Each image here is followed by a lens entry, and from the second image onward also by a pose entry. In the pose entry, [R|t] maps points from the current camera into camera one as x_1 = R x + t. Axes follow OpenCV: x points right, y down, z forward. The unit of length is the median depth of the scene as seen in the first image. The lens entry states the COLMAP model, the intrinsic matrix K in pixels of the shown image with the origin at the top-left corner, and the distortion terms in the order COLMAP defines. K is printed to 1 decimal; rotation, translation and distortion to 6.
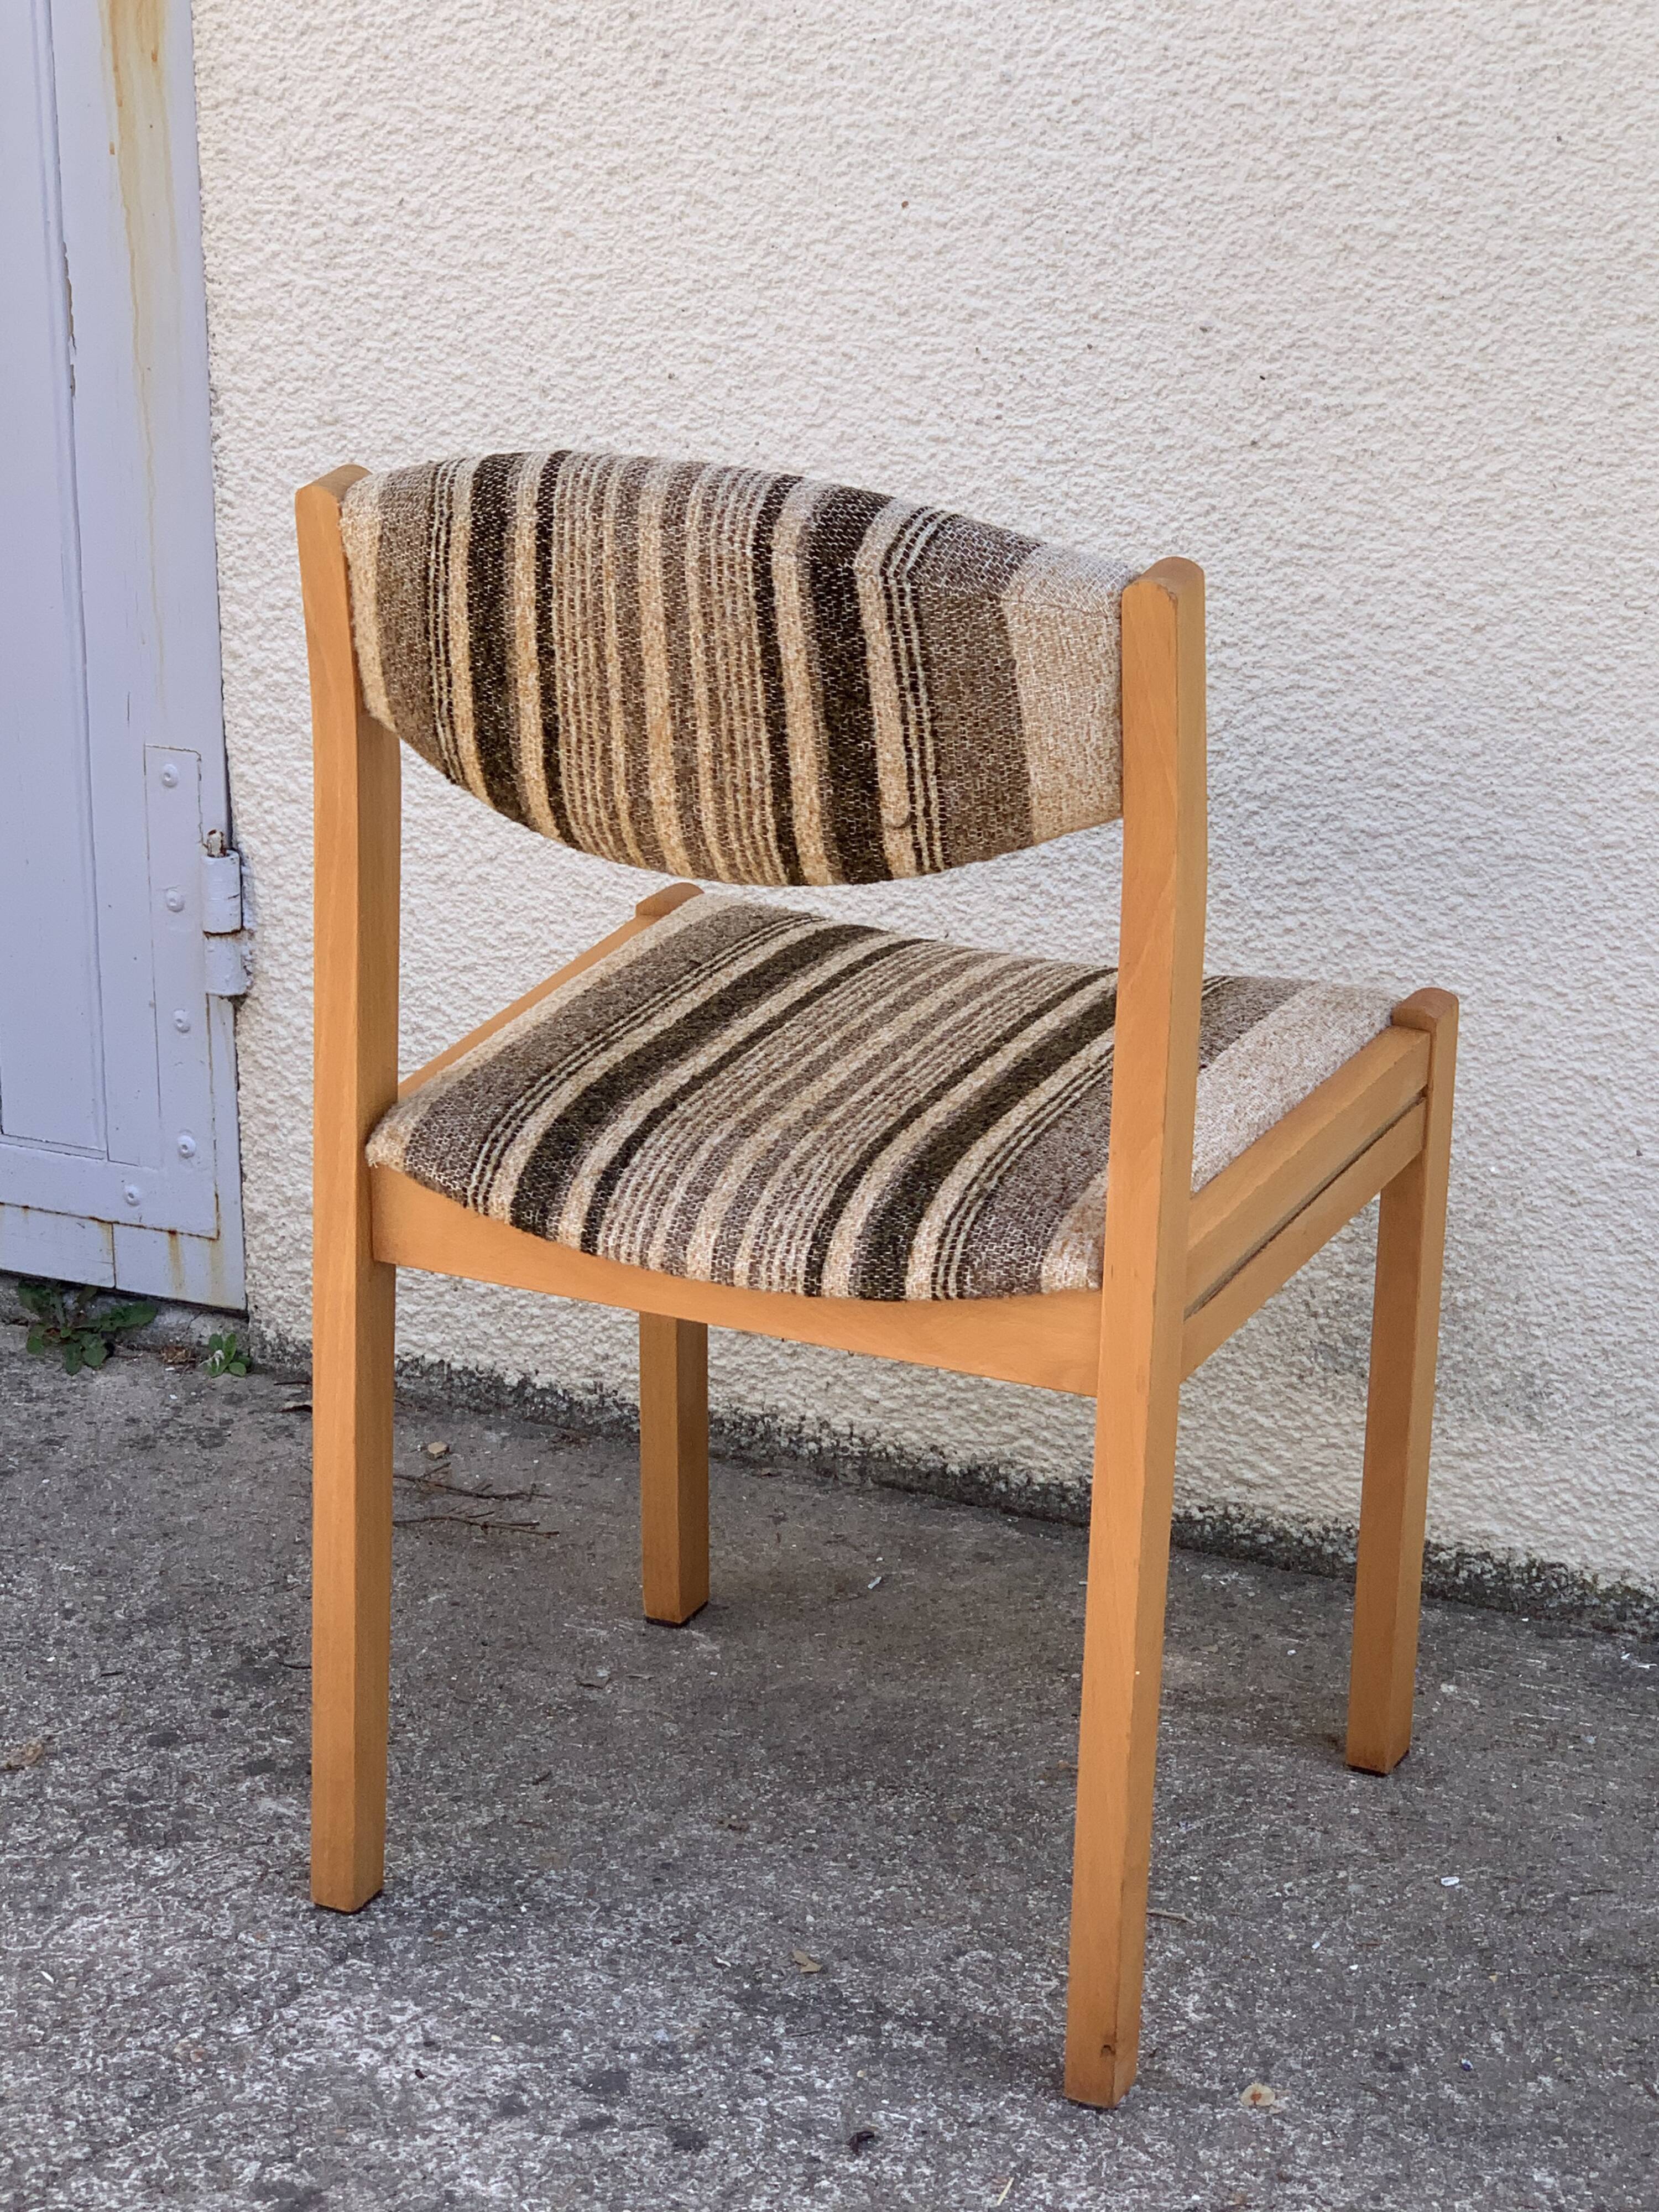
lens RADIAL K [[4538.8, 0, 821.0], [0, 4538.8, 1083.9], [0, 0, 1]] dist [0.061721, 0.000000]
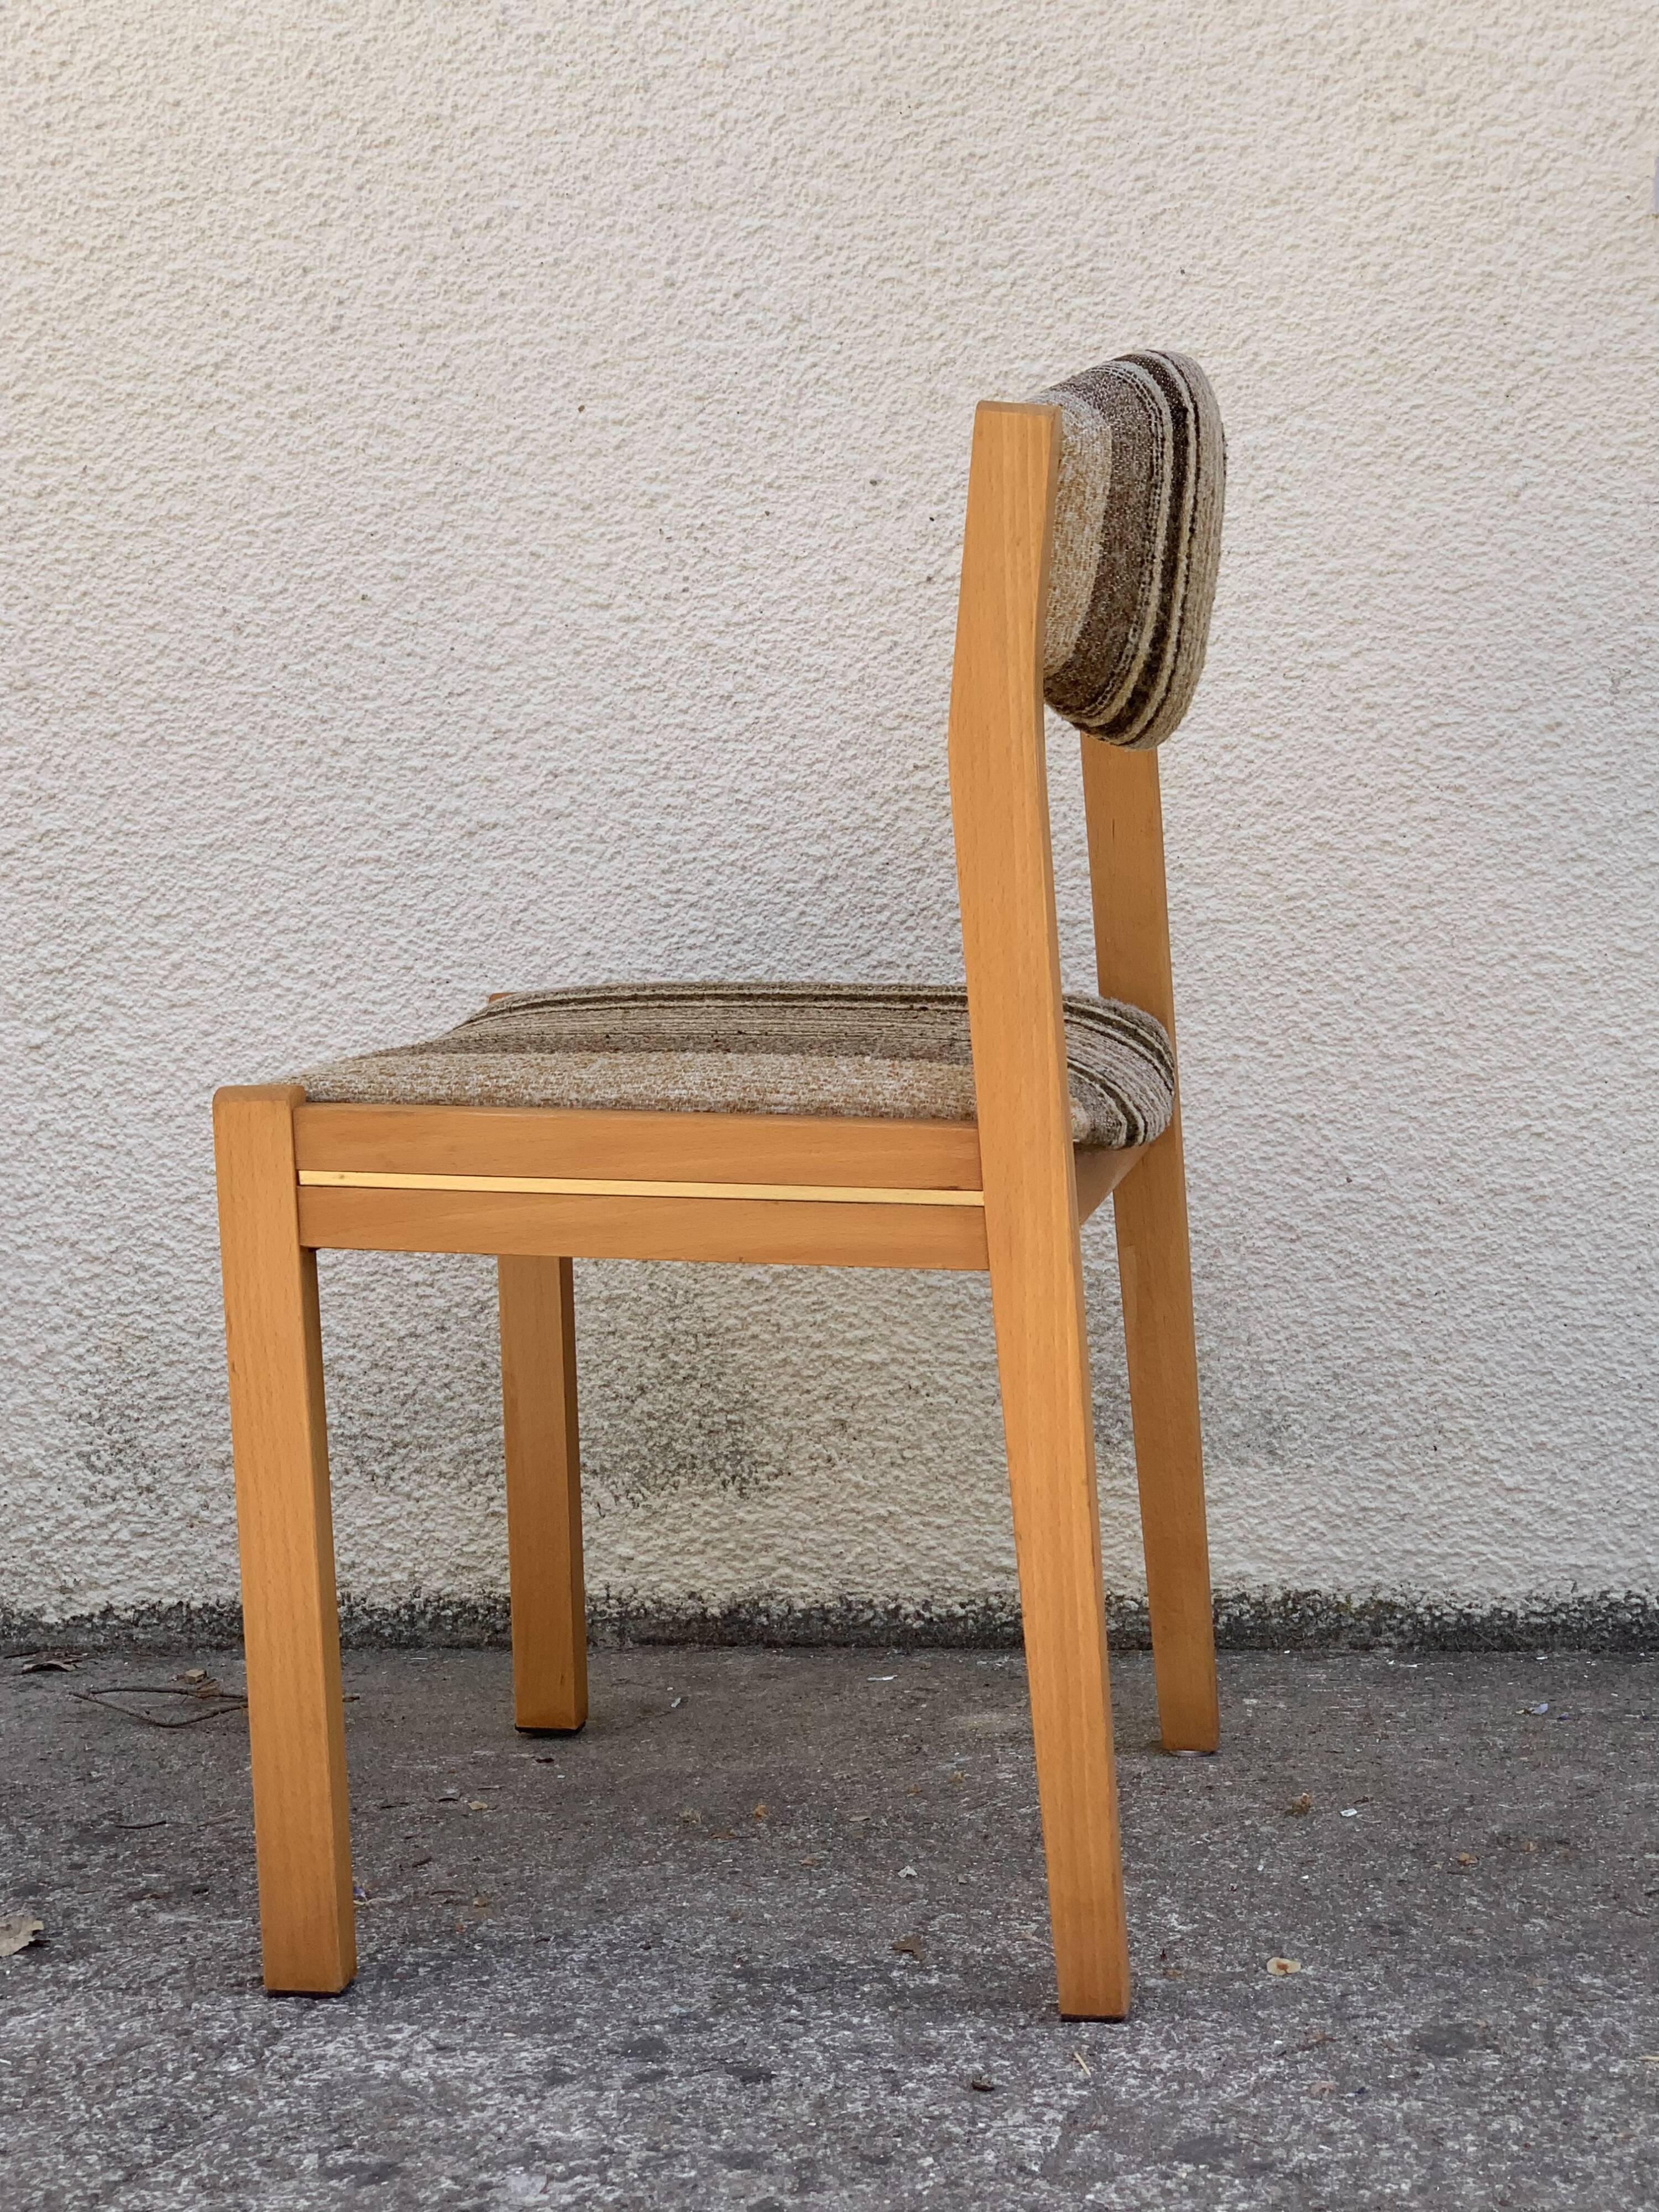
lens RADIAL K [[3681.6, 0, 825.2], [0, 3681.6, 1089.8], [0, 0, 1]] dist [0.057854, 0.000000]
pose [[0.967574, -0.078827, 0.239972, -0.151404], [0.130388, 0.969562, -0.207242, 0.159300], [-0.216331, 0.231811, 0.948401, 0.175945]]
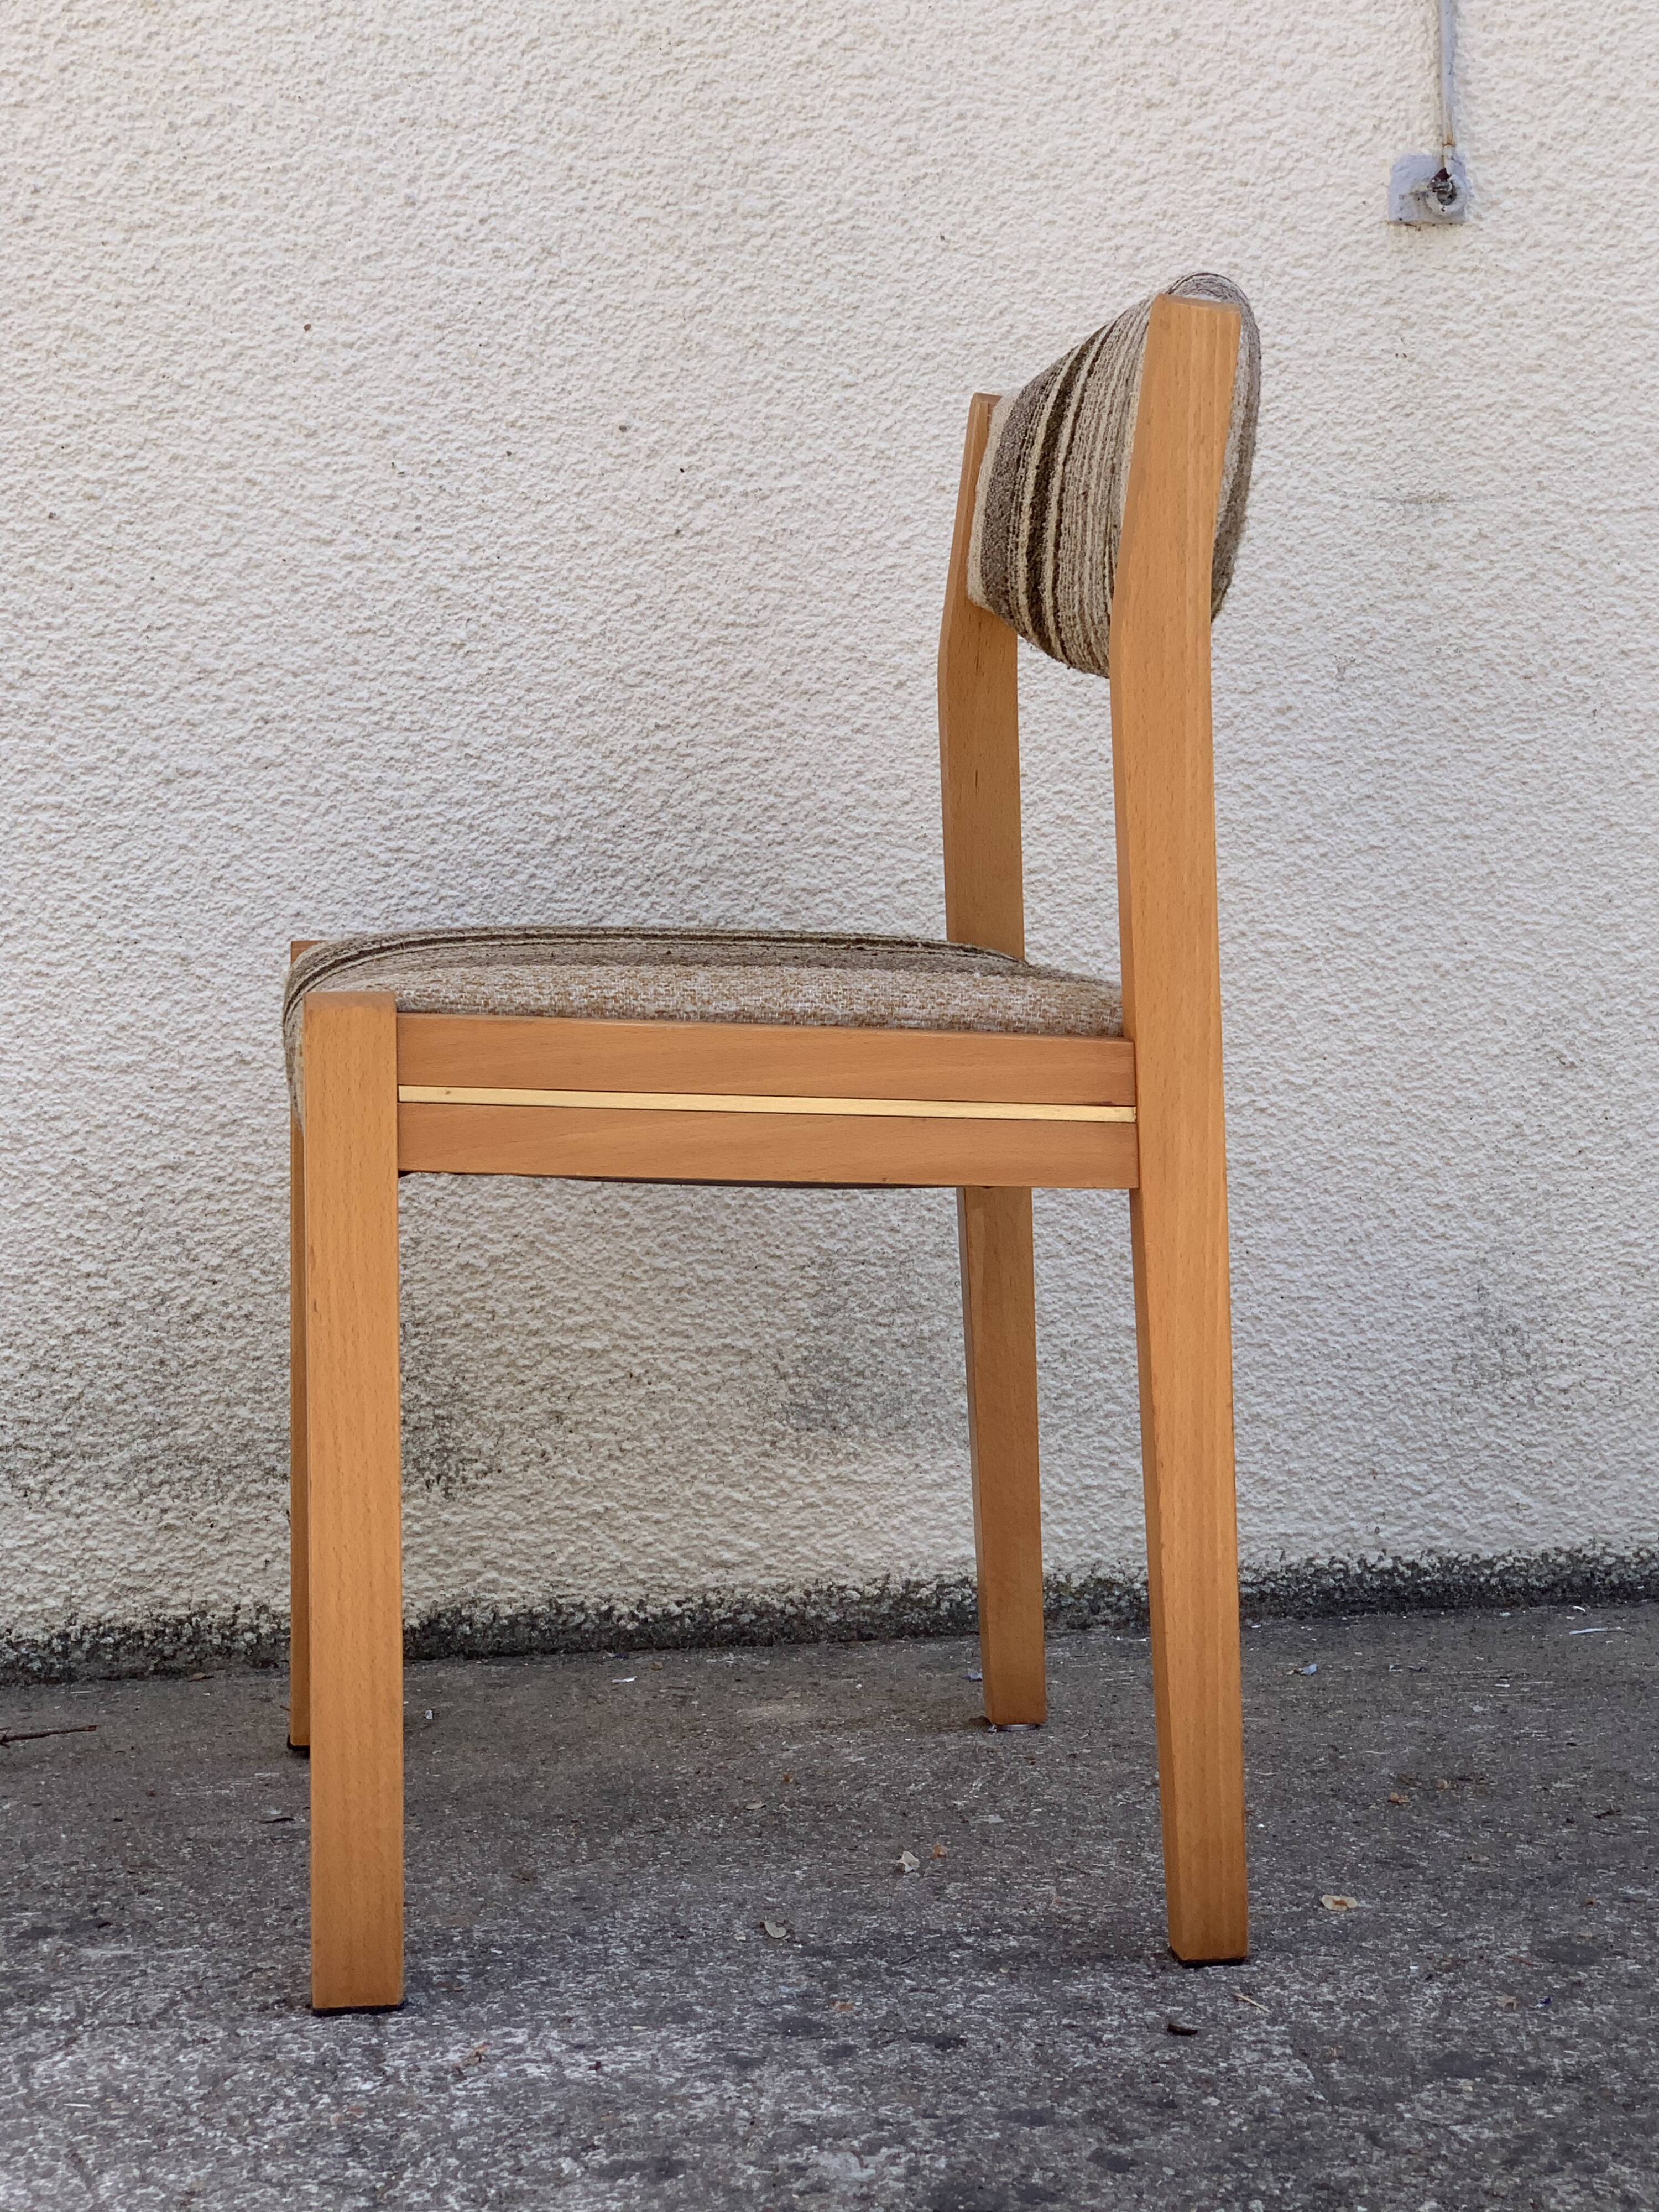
lens RADIAL K [[3681.6, 0, 806.2], [0, 3681.6, 1091.9], [0, 0, 1]] dist [0.057854, 0.000000]
pose [[0.819642, -0.060703, 0.569651, -0.373676], [0.198014, 0.963101, -0.182283, 0.146959], [-0.537566, 0.262205, 0.801418, 0.313760]]
